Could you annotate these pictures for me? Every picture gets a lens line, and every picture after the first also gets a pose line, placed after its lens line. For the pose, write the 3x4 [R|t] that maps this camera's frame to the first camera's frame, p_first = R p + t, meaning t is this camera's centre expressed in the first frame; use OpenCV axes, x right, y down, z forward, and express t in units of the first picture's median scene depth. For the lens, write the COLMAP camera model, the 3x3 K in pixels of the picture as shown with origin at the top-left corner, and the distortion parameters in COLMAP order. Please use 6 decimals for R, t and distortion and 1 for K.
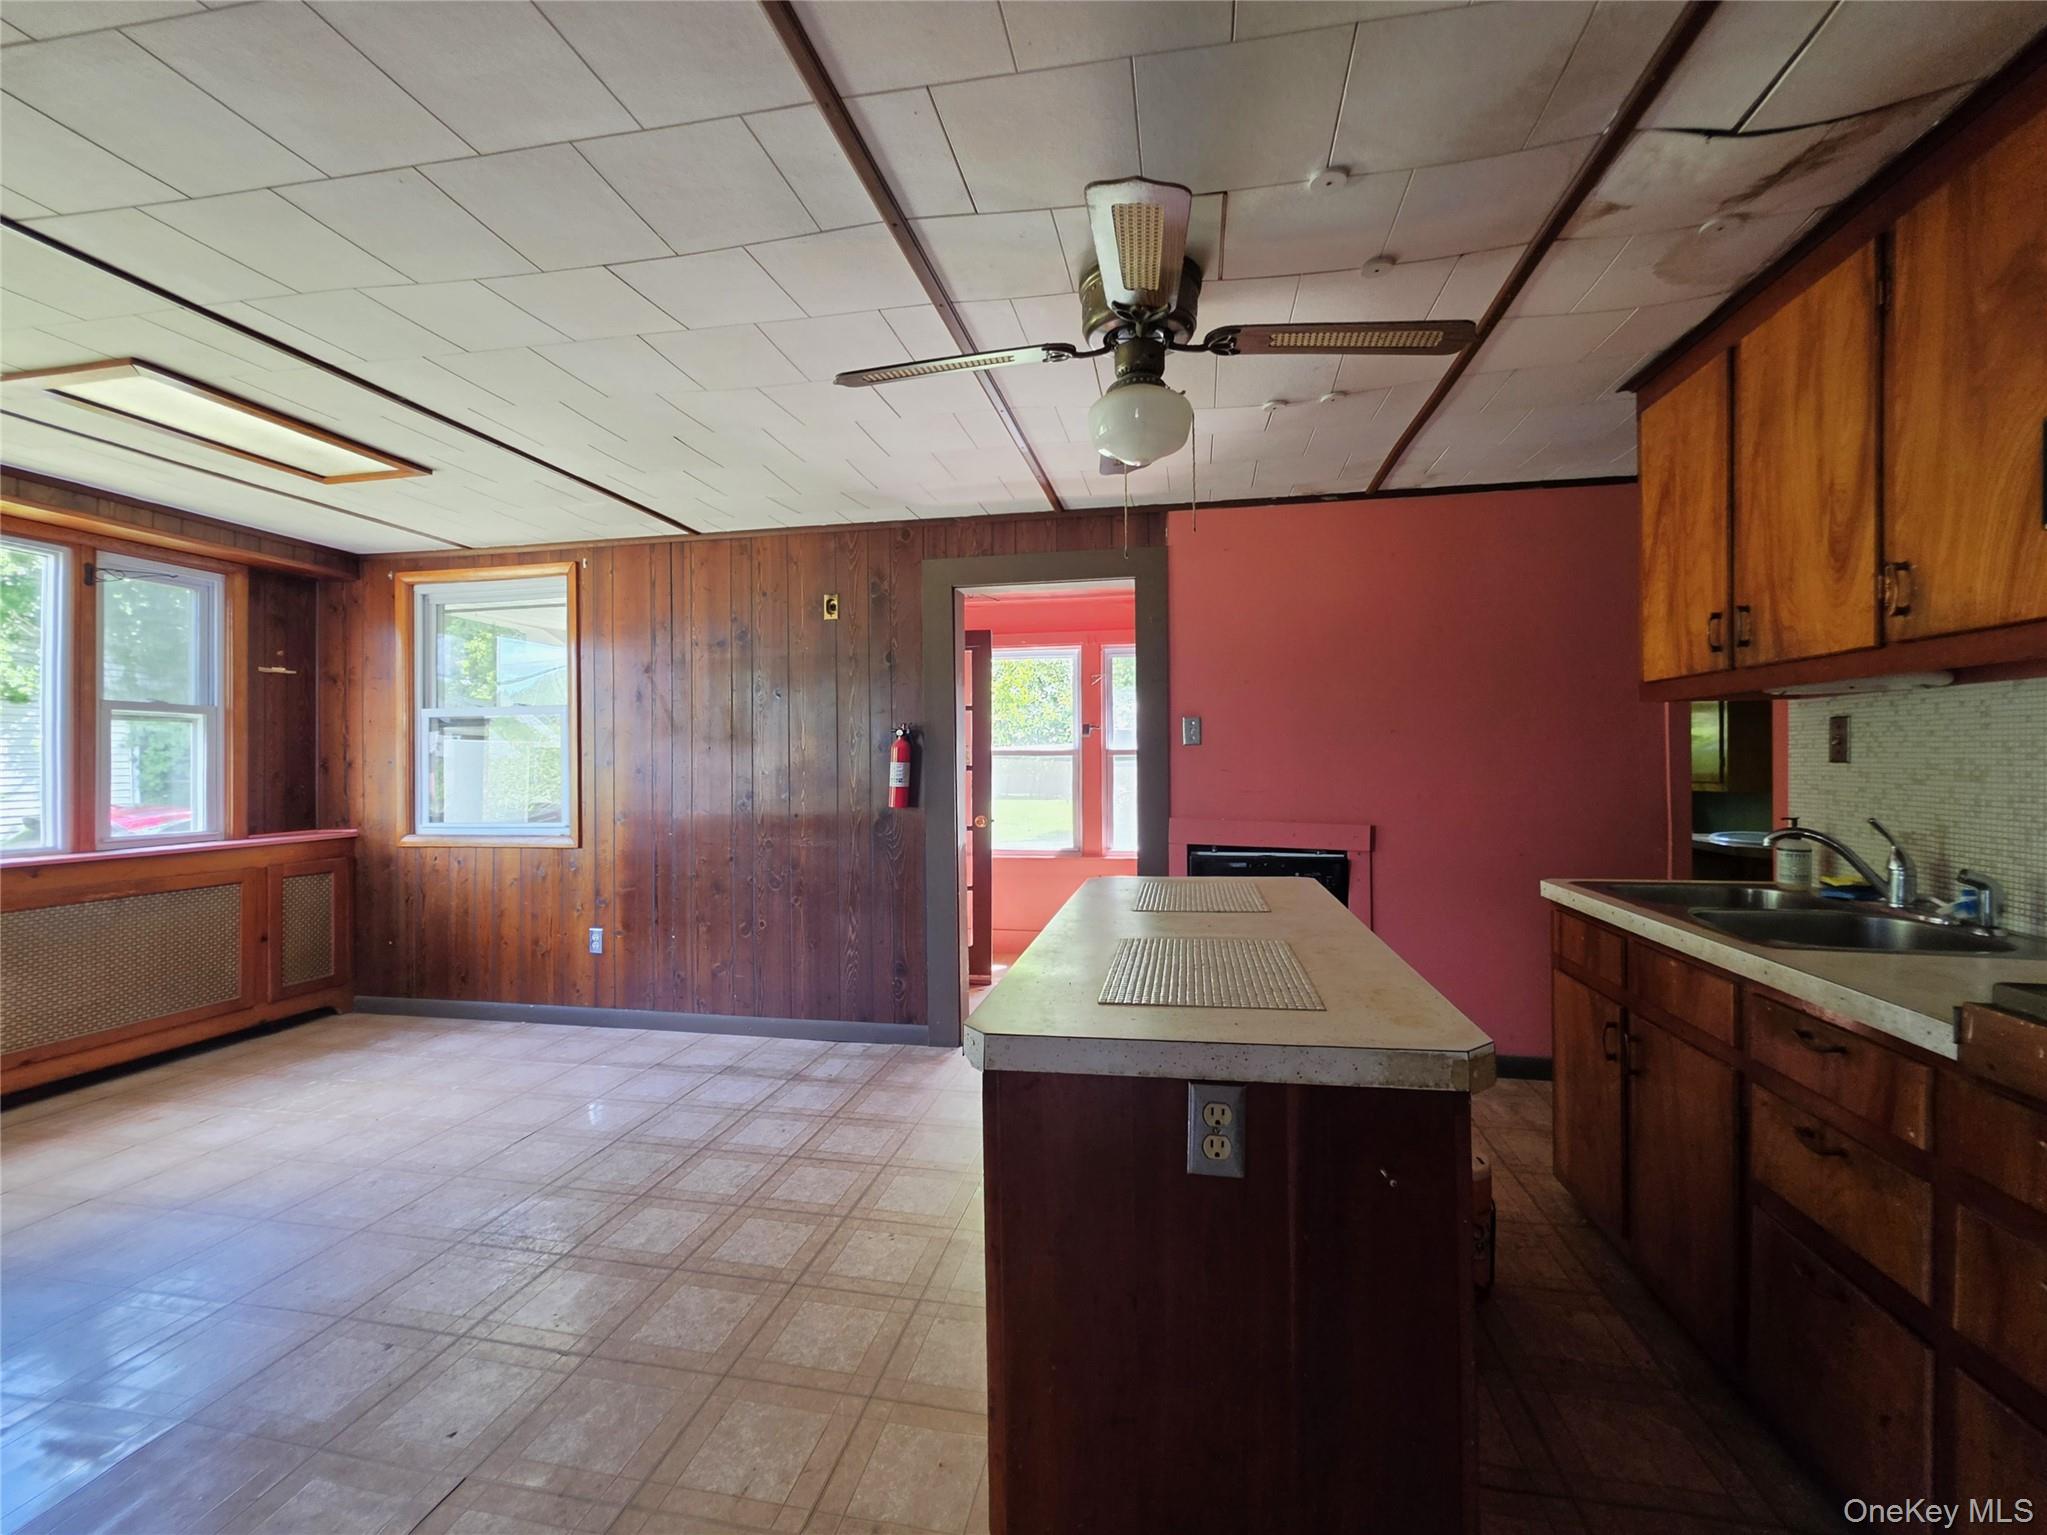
lens RADIAL K [[859.2, 0, 1025.2], [0, 859.2, 760.6], [0, 0, 1]] dist [-0.001452, 0.000126]
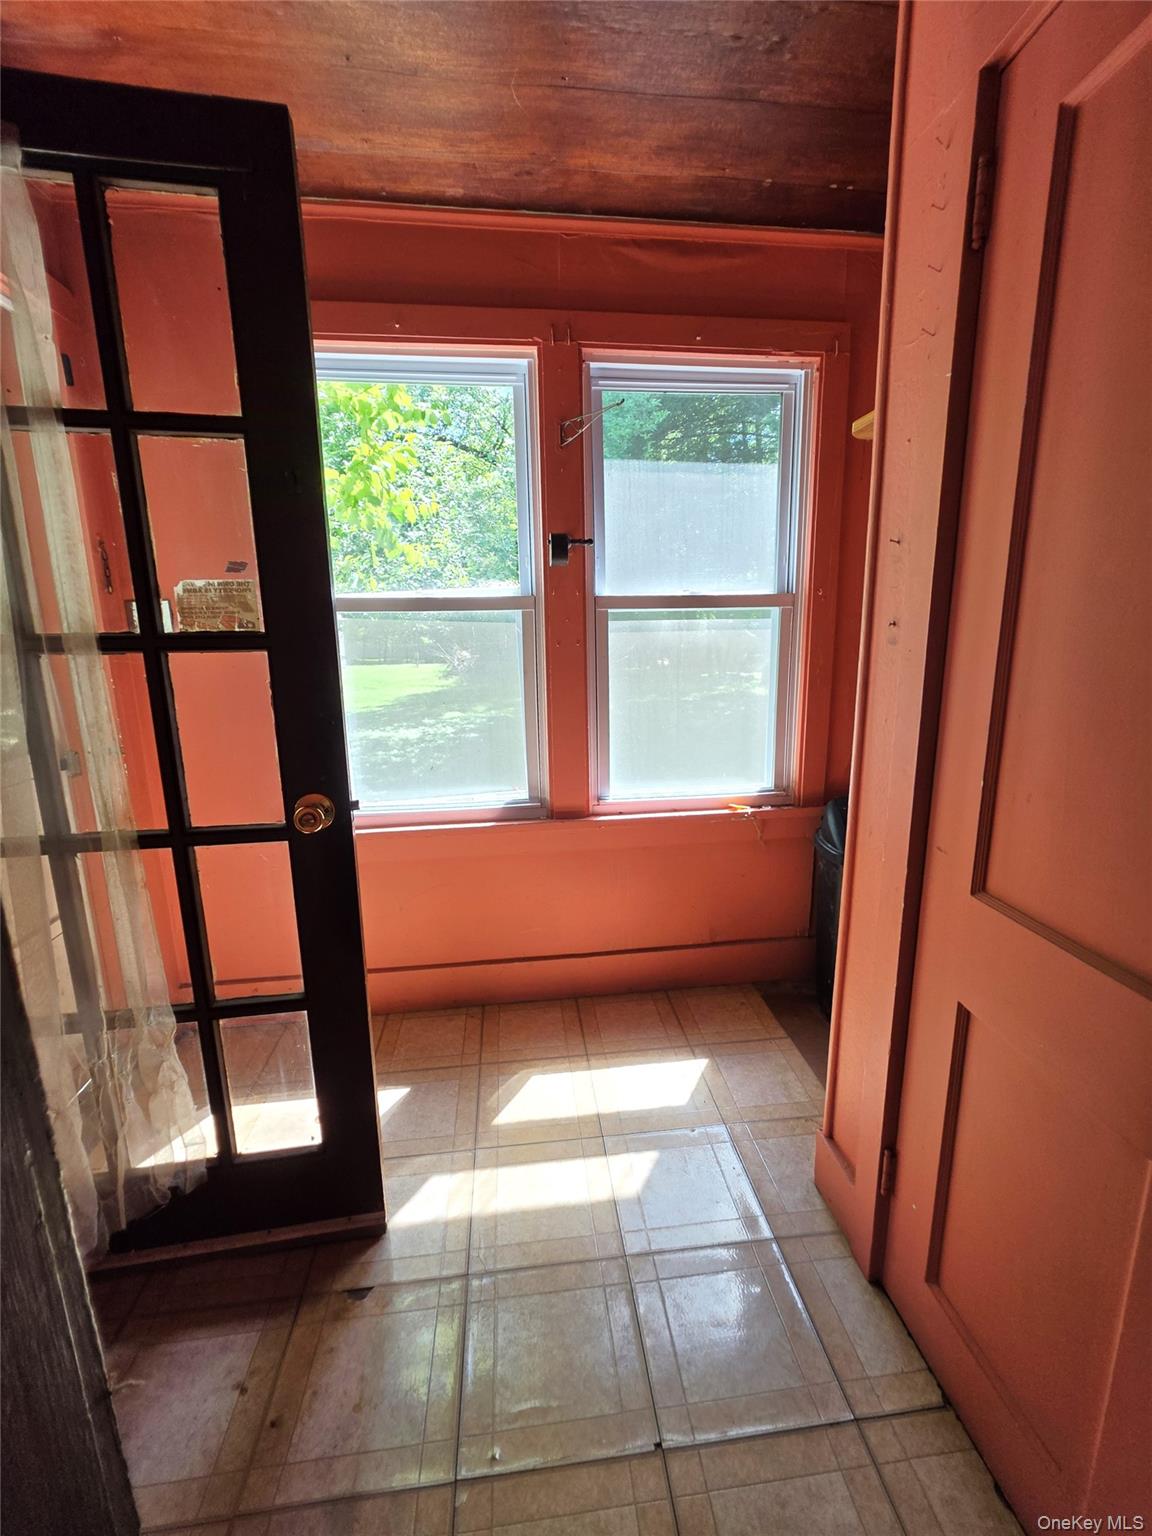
lens RADIAL K [[637.7, 0, 576.0], [0, 637.7, 768.0], [0, 0, 1]] dist [-0.003349, 0.000229]
pose [[0.954235, -0.068564, 0.291094, -0.033250], [0.004950, 0.976852, 0.213860, 0.008307], [-0.299018, -0.202632, 0.932485, 0.923143]]
